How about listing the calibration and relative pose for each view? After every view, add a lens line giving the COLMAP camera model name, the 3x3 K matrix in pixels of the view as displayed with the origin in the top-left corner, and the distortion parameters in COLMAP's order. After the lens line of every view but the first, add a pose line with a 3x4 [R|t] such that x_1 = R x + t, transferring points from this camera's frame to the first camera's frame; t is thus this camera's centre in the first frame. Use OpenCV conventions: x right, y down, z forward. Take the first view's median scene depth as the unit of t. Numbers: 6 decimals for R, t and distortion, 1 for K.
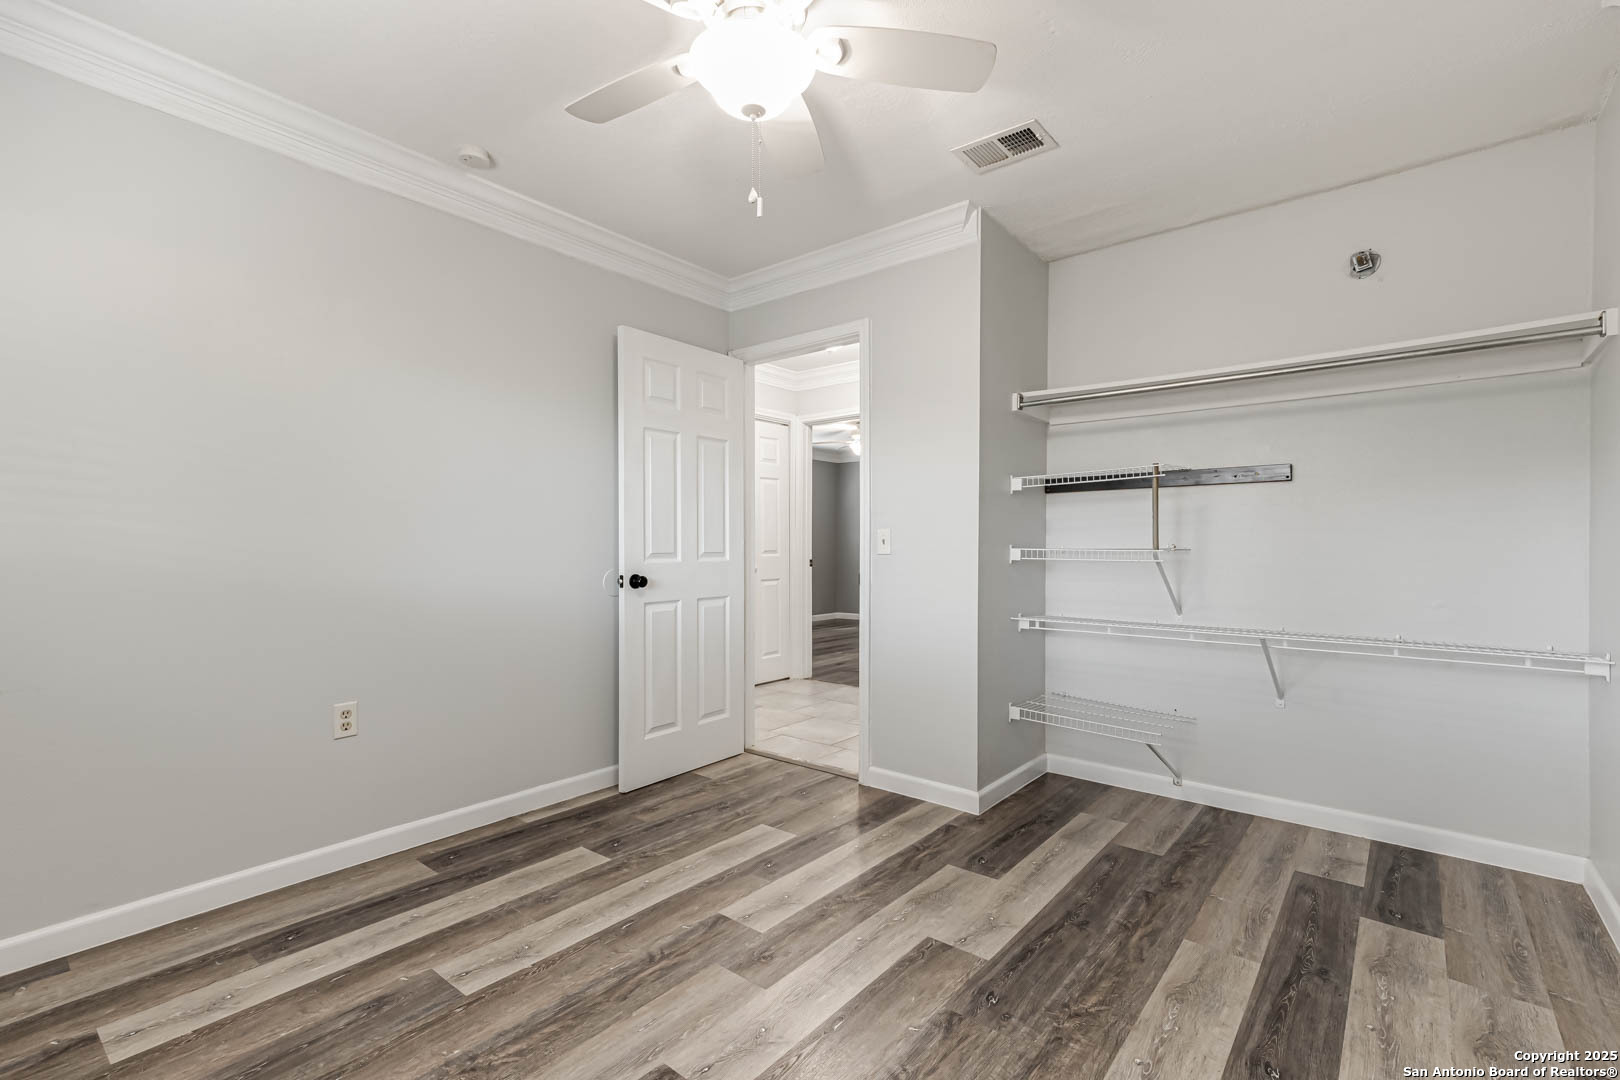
lens RADIAL K [[725.4, 0, 807.2], [0, 725.4, 549.7], [0, 0, 1]] dist [0.023075, 0.000178]
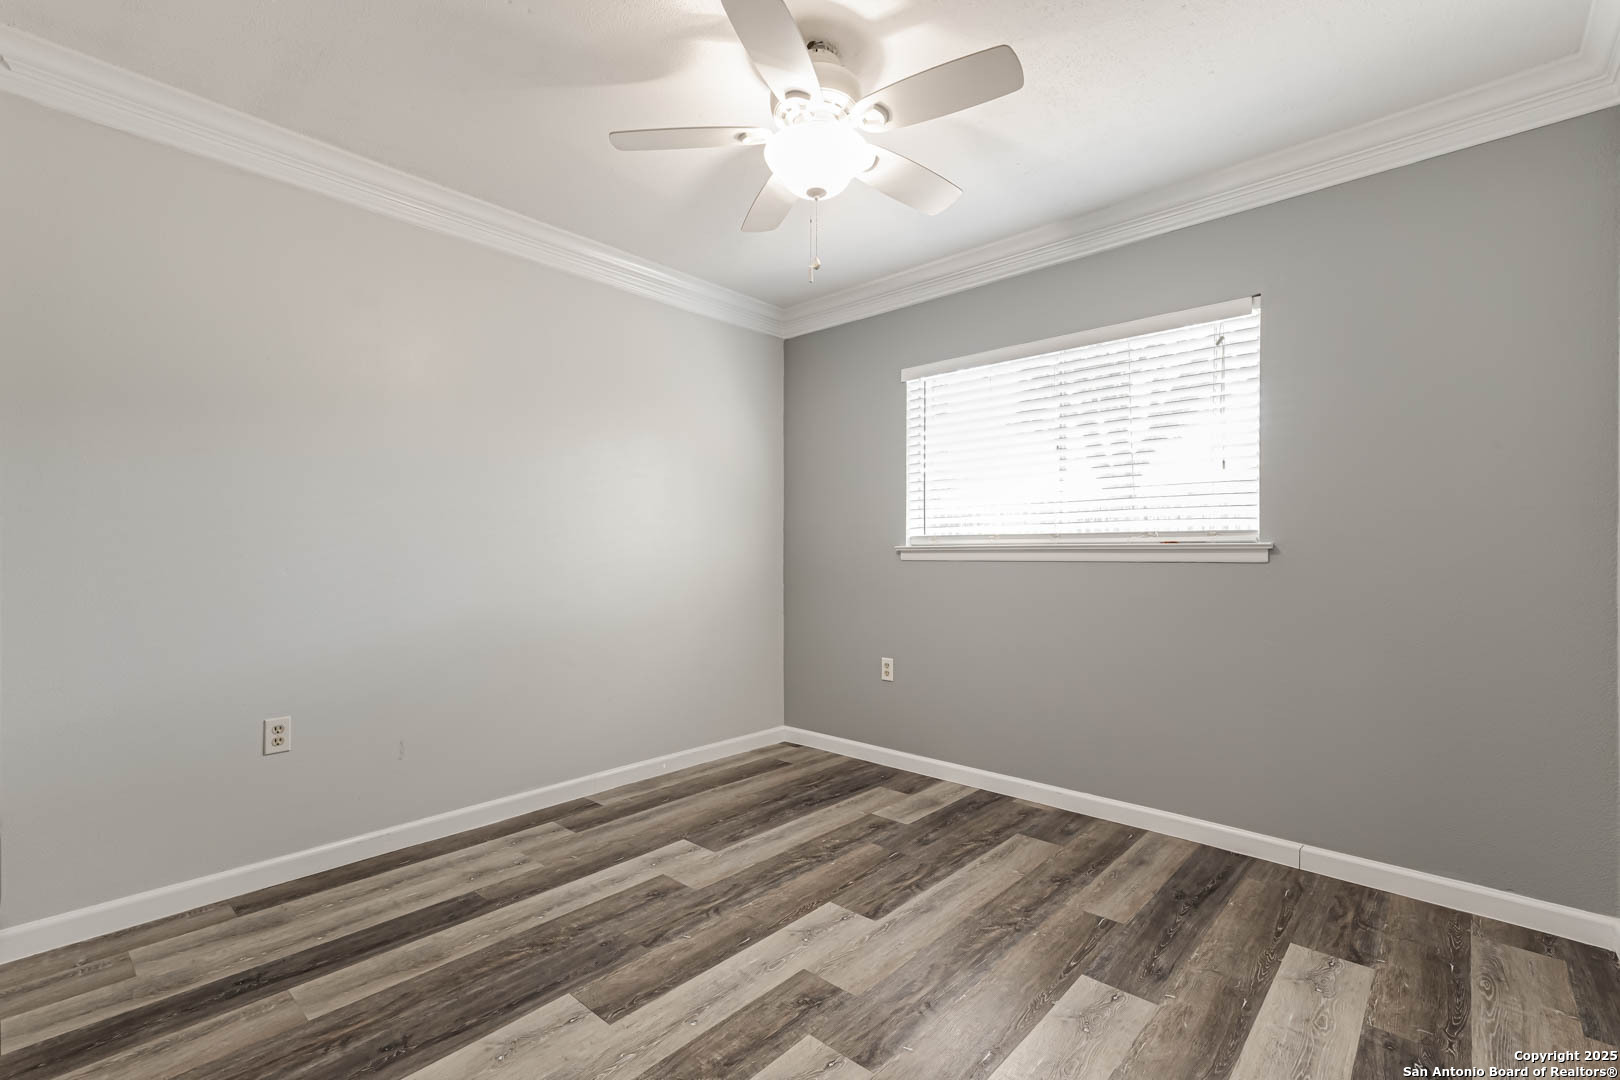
lens RADIAL K [[725.4, 0, 807.2], [0, 725.4, 549.7], [0, 0, 1]] dist [0.023075, 0.000178]
pose [[-0.998828, -0.003226, 0.048298, -0.105715], [-0.002968, 0.999981, 0.005417, -0.018148], [-0.048315, 0.005267, -0.998818, 1.974296]]
